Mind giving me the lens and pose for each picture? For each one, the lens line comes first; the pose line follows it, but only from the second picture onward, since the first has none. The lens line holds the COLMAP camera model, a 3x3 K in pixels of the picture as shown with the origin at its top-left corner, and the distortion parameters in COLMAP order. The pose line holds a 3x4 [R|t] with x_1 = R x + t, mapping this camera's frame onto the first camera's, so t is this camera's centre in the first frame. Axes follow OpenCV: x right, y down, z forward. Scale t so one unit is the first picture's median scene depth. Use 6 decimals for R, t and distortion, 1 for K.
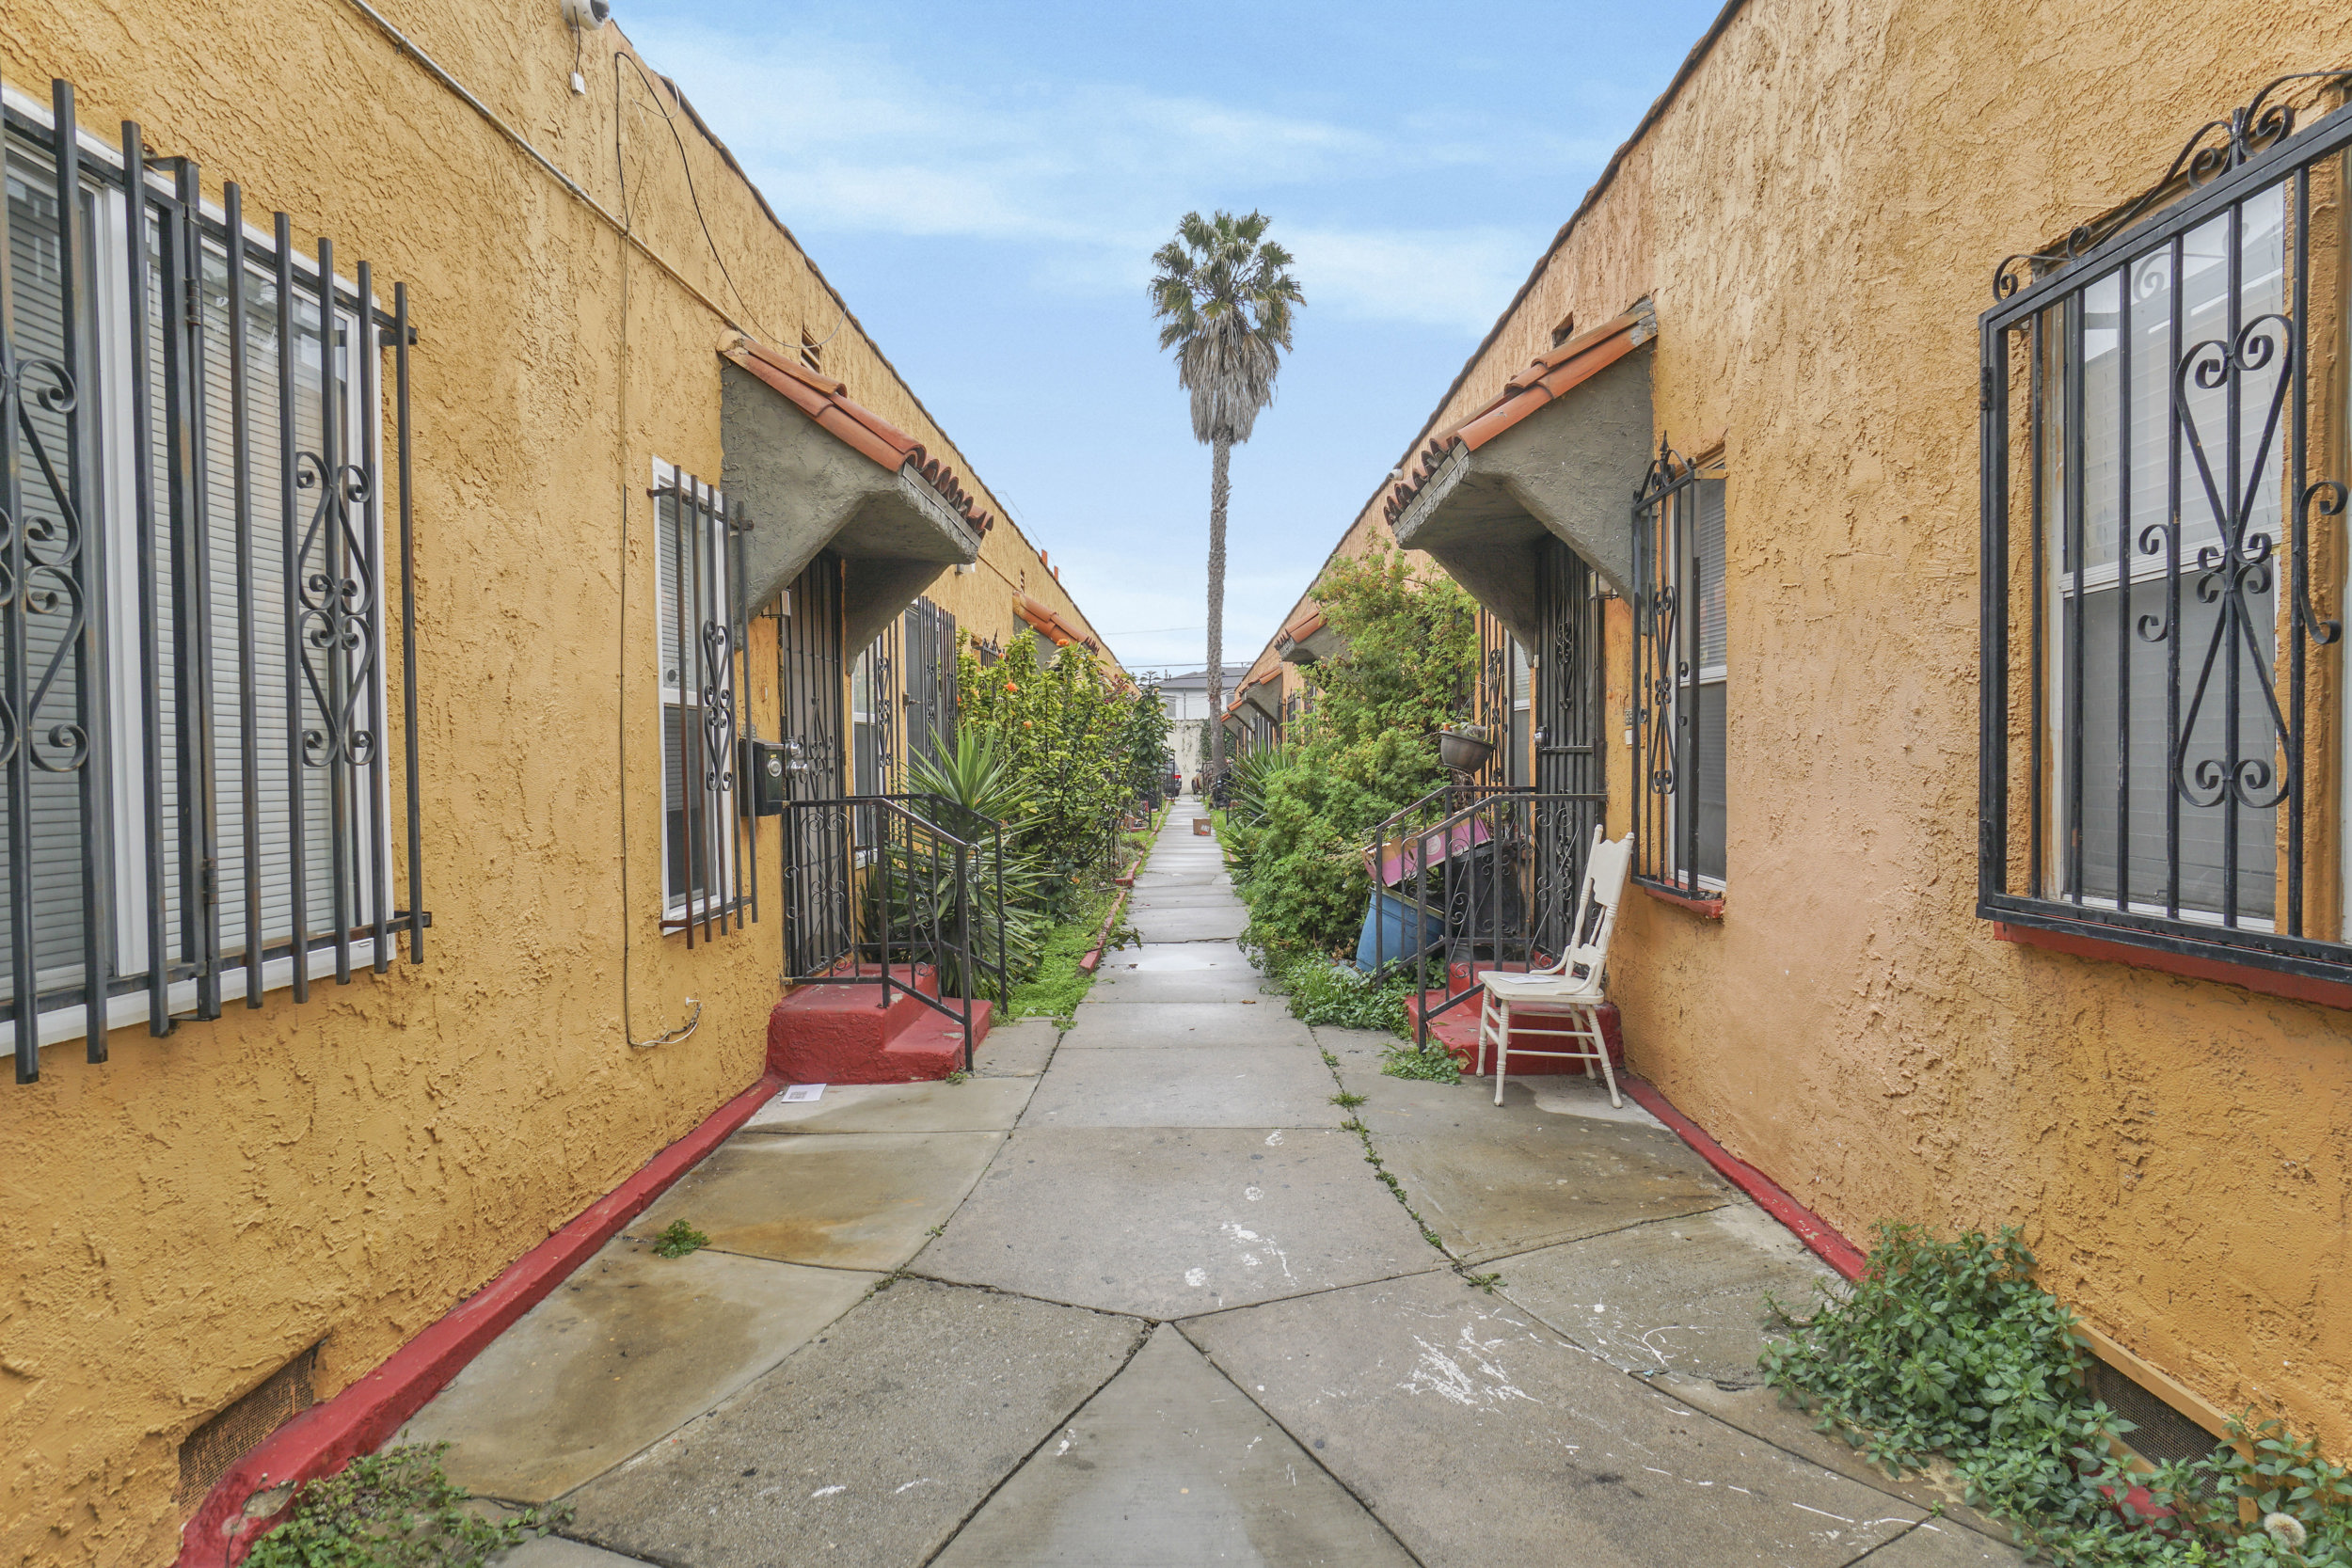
lens RADIAL K [[1303.8, 0, 1177.5], [0, 1303.8, 783.0], [0, 0, 1]] dist [0.001471, 0.000212]
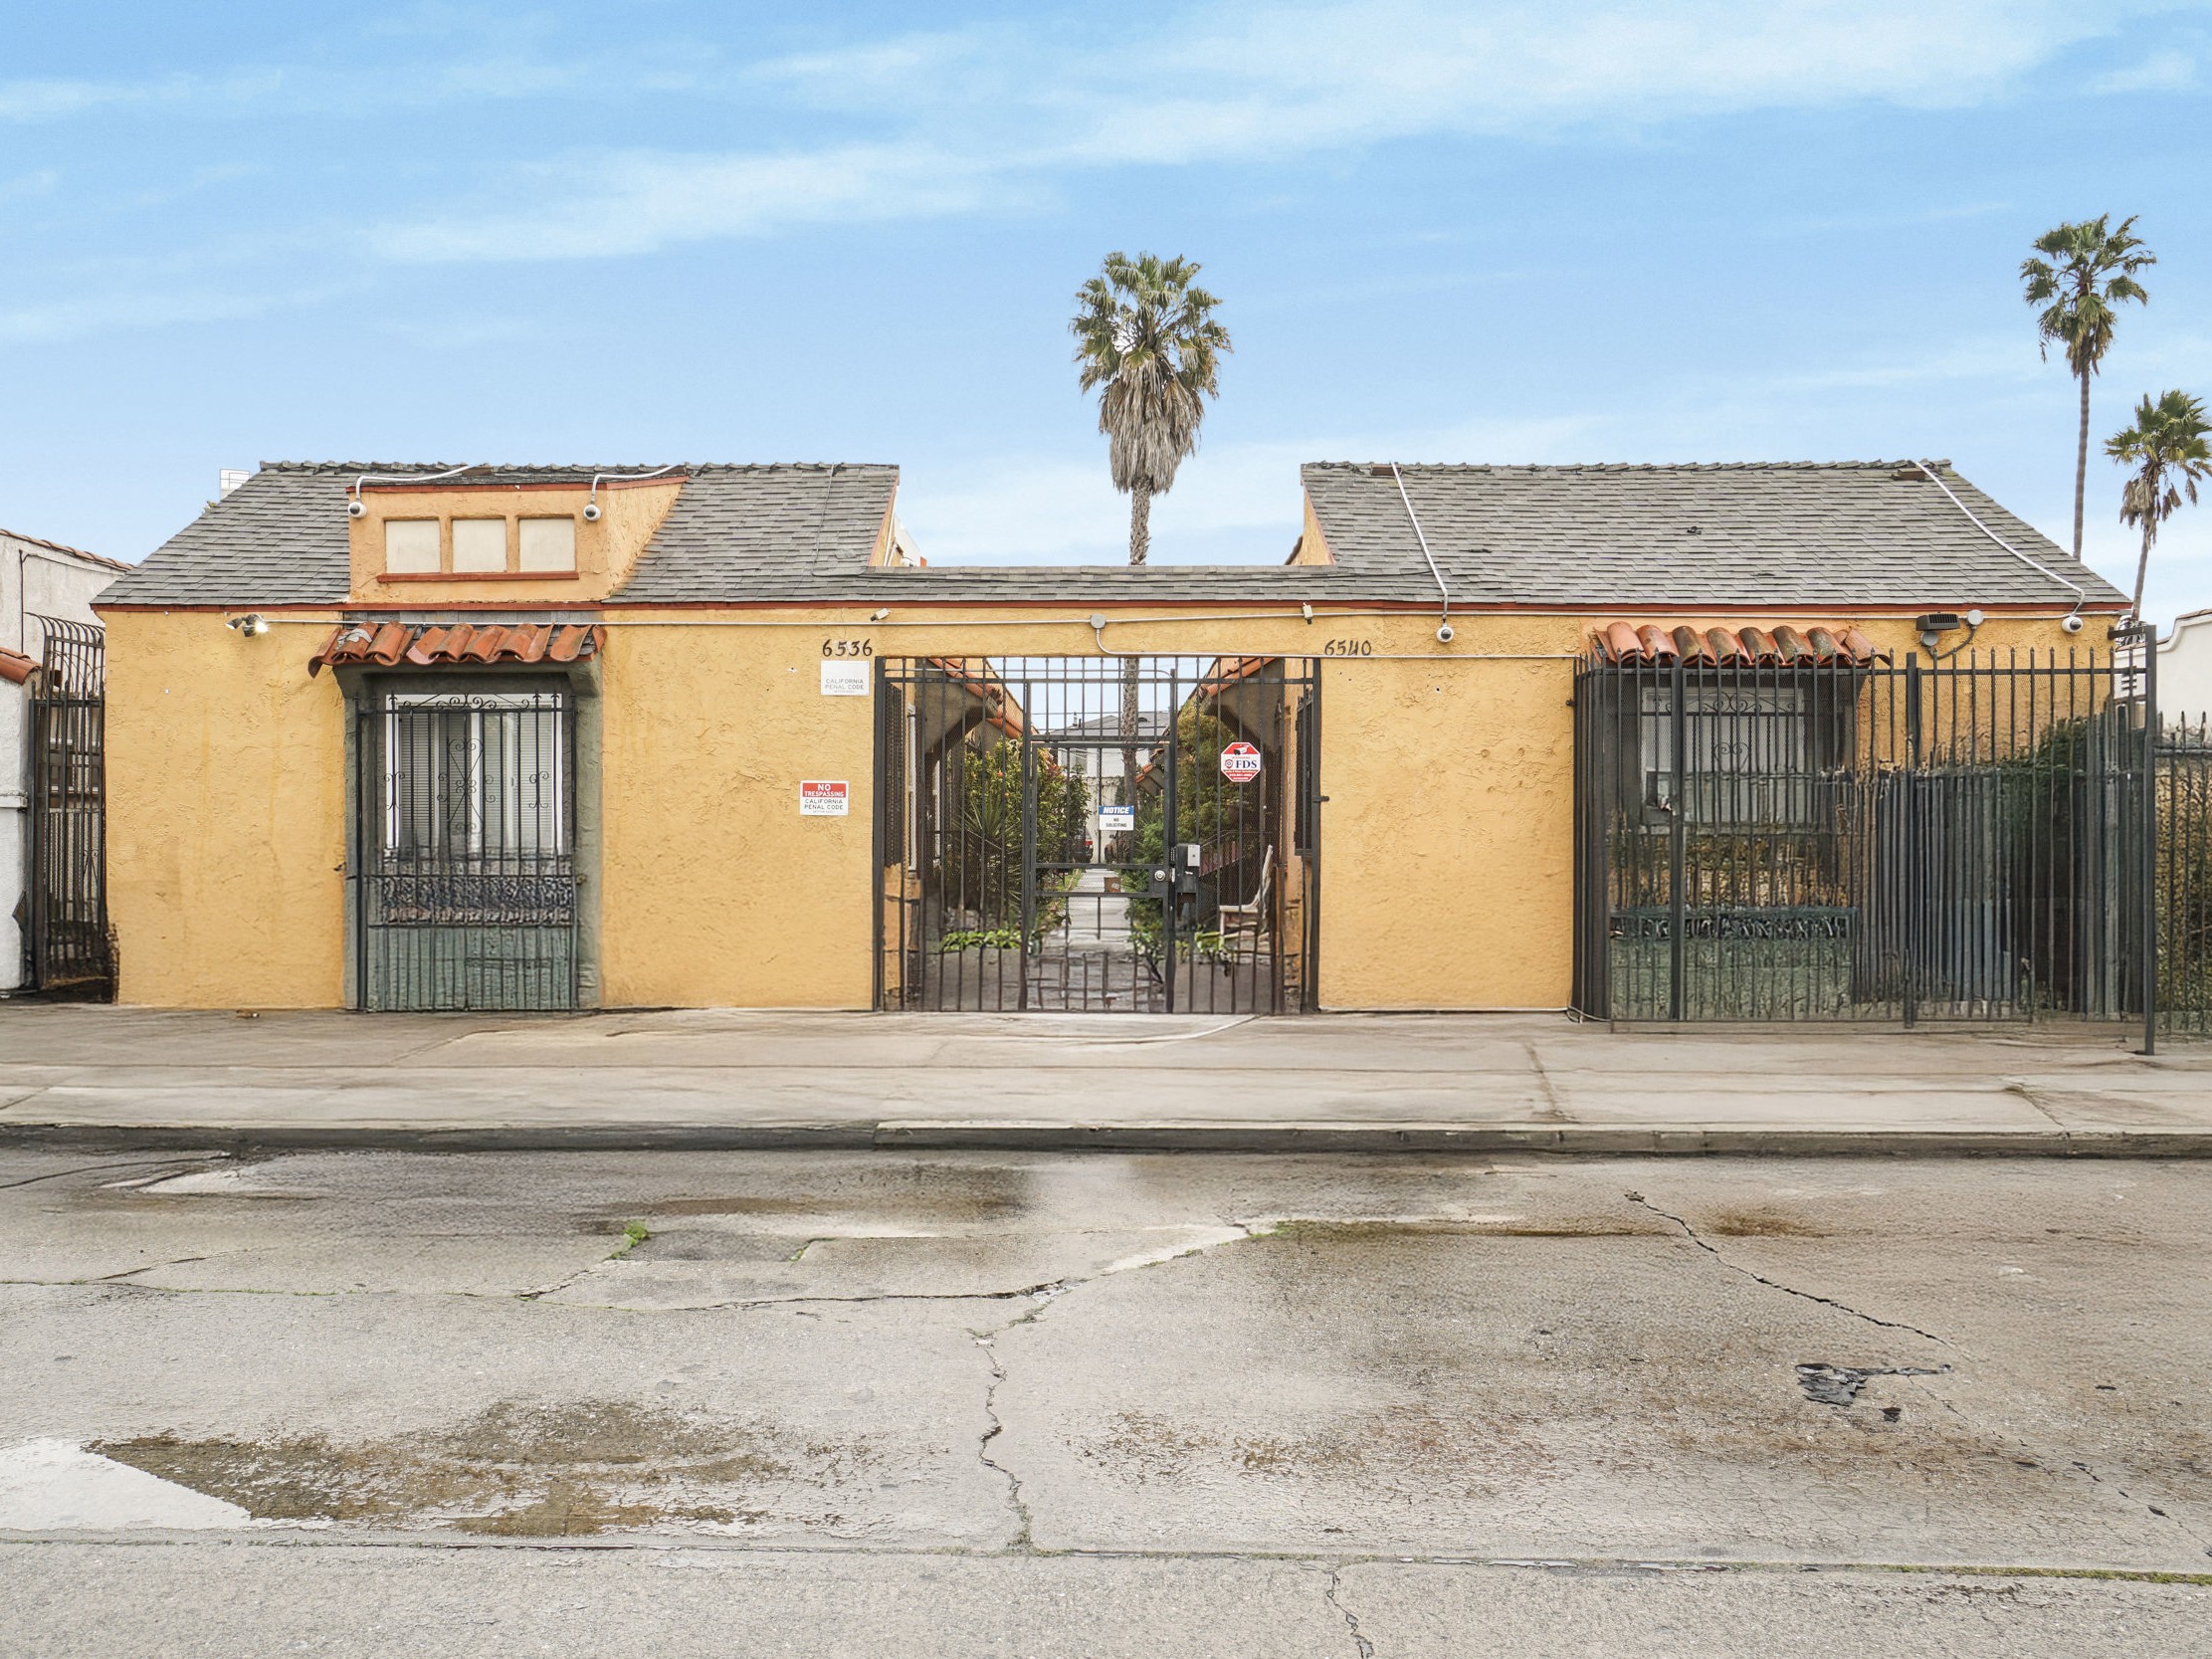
lens RADIAL K [[1770.9, 0, 1101.9], [0, 1770.9, 833.2], [0, 0, 1]] dist [0.034310, 0.005099]
pose [[0.999729, 0.021599, 0.008737, -0.001692], [-0.021493, 0.999696, -0.012044, 0.007440], [-0.008995, 0.011853, 0.999889, -0.309794]]
